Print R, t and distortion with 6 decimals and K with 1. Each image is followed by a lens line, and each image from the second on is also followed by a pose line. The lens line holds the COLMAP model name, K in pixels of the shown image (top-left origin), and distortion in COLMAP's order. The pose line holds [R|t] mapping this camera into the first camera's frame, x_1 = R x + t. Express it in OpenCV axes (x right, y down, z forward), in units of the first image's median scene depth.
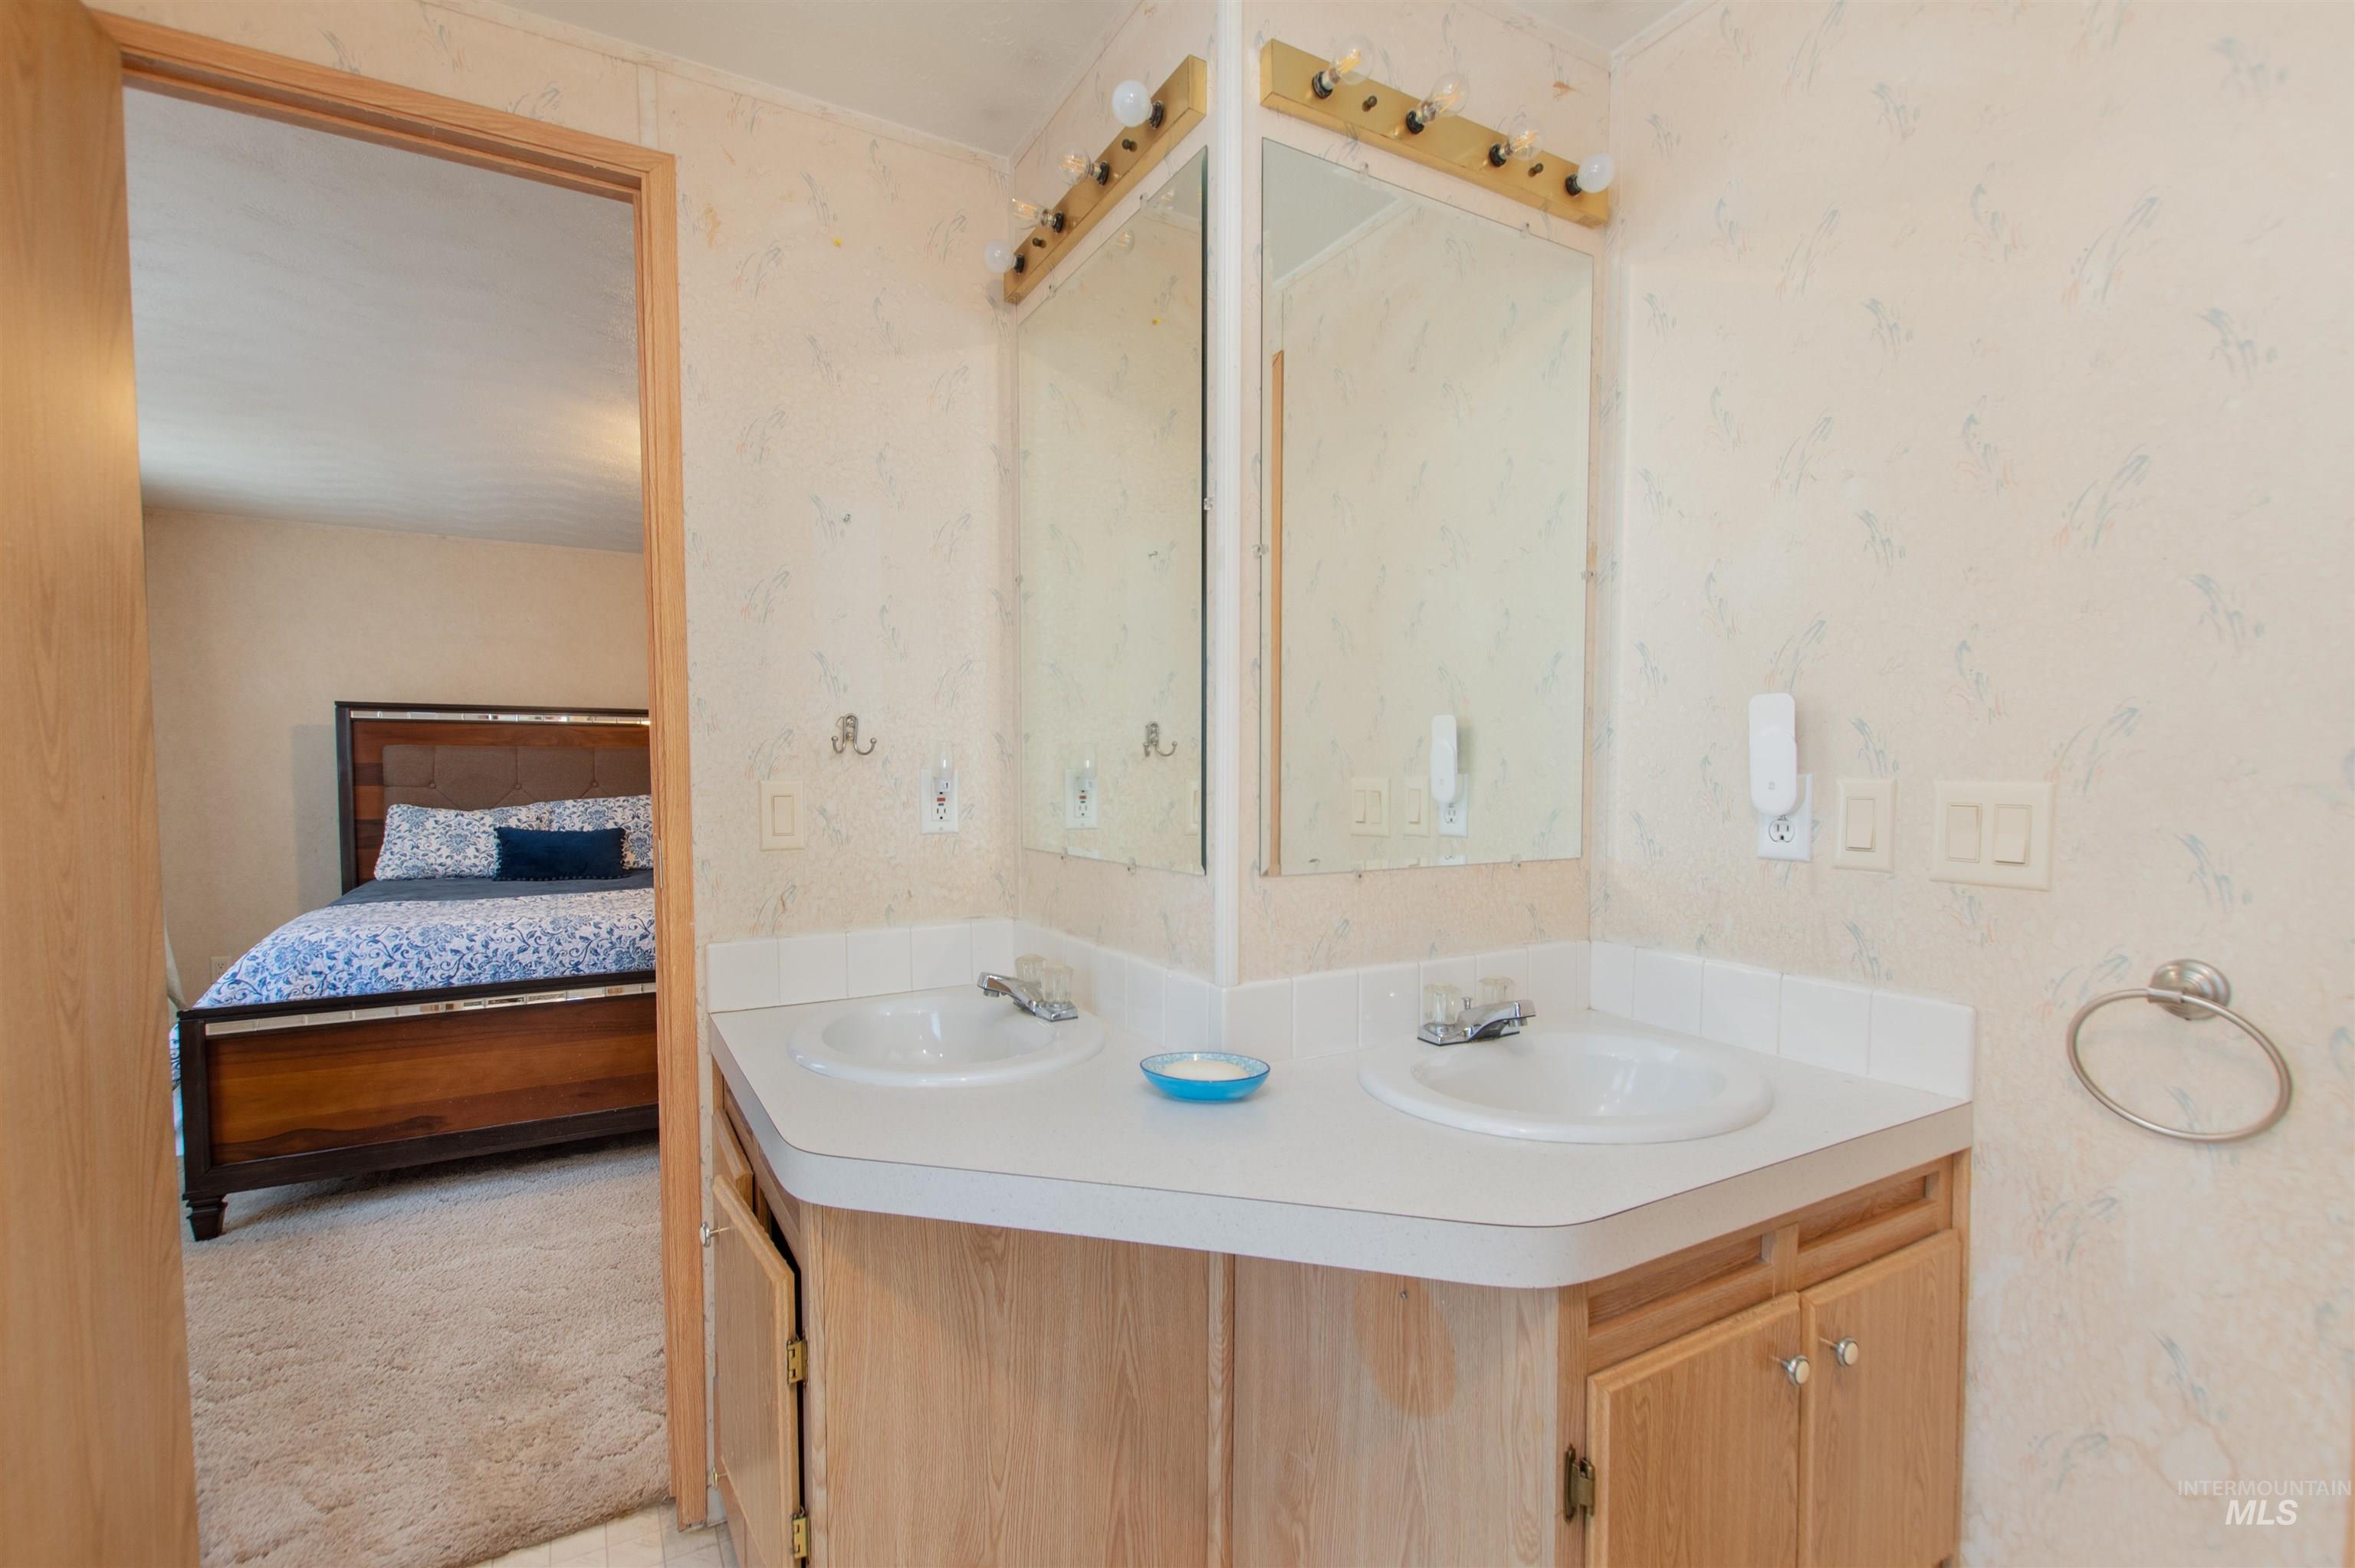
lens RADIAL K [[1046.7, 0, 1164.3], [0, 1046.7, 806.4], [0, 0, 1]] dist [0.008008, -0.003677]
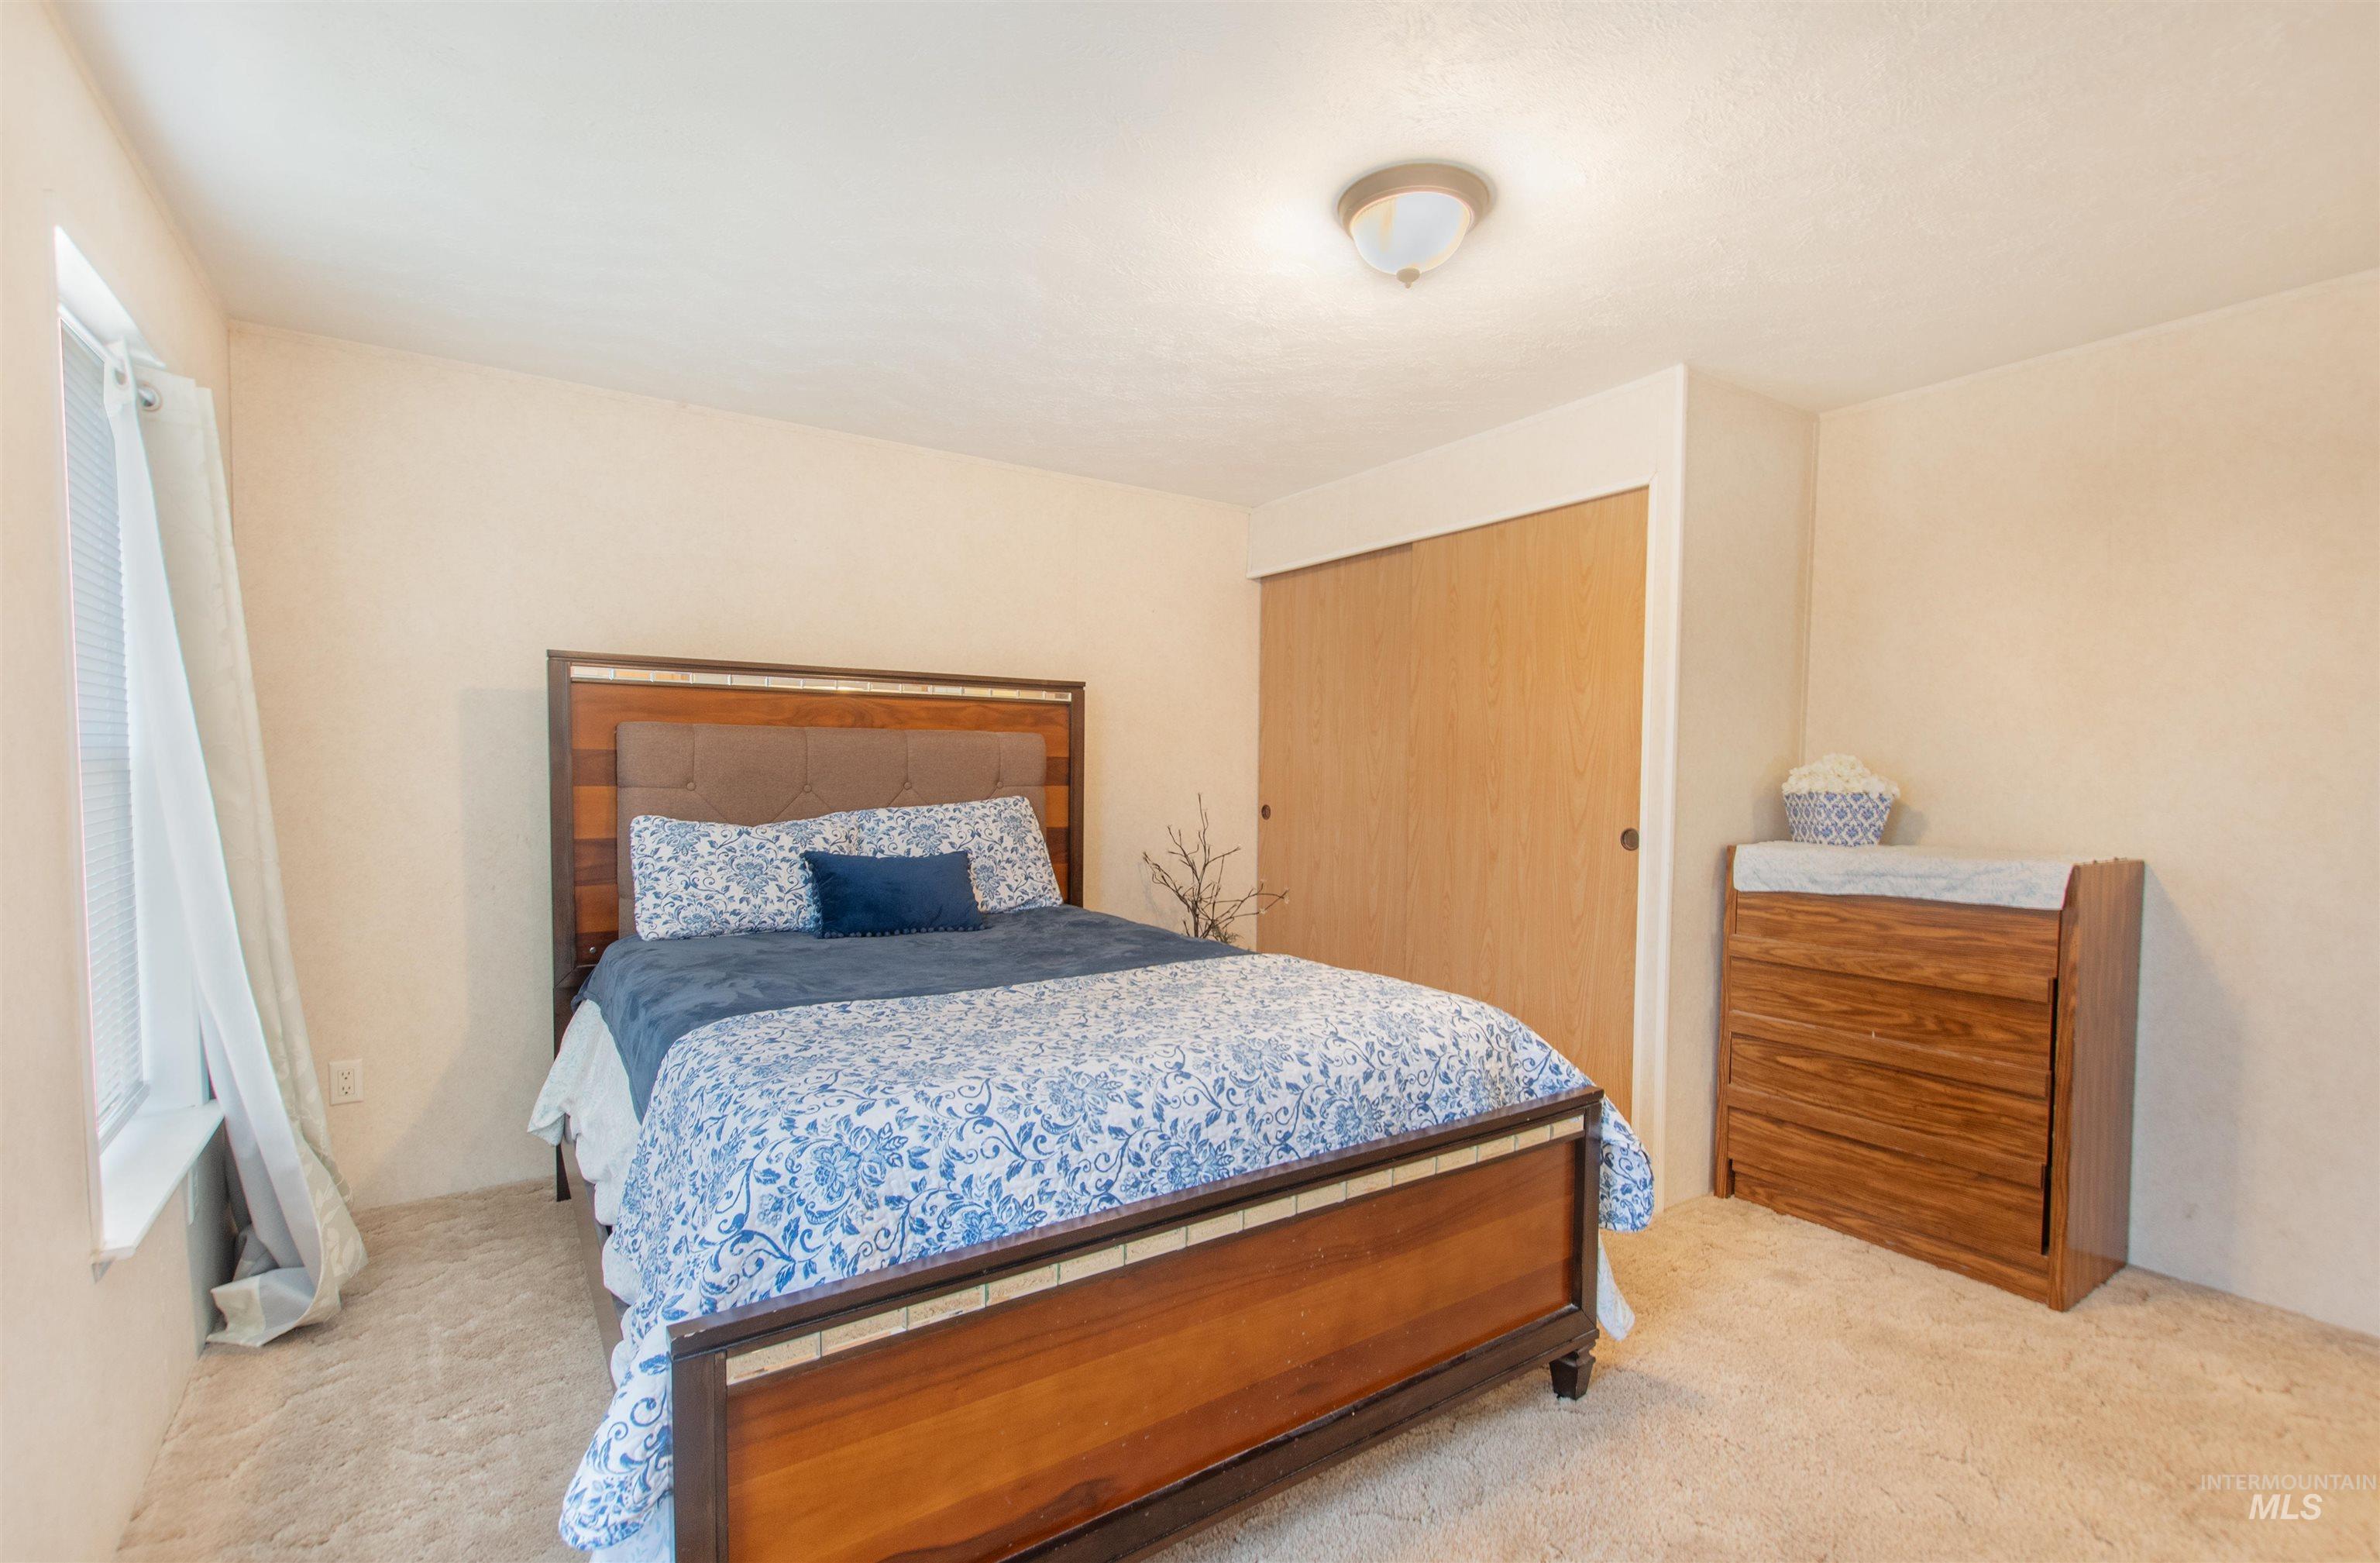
lens RADIAL K [[1058.1, 0, 1185.4], [0, 1058.1, 821.2], [0, 0, 1]] dist [0.008008, -0.003677]
pose [[0.996986, 0.005668, 0.077376, -0.624015], [-0.006690, 0.999894, 0.012946, -0.012275], [-0.077294, -0.013424, 0.996918, 0.462387]]
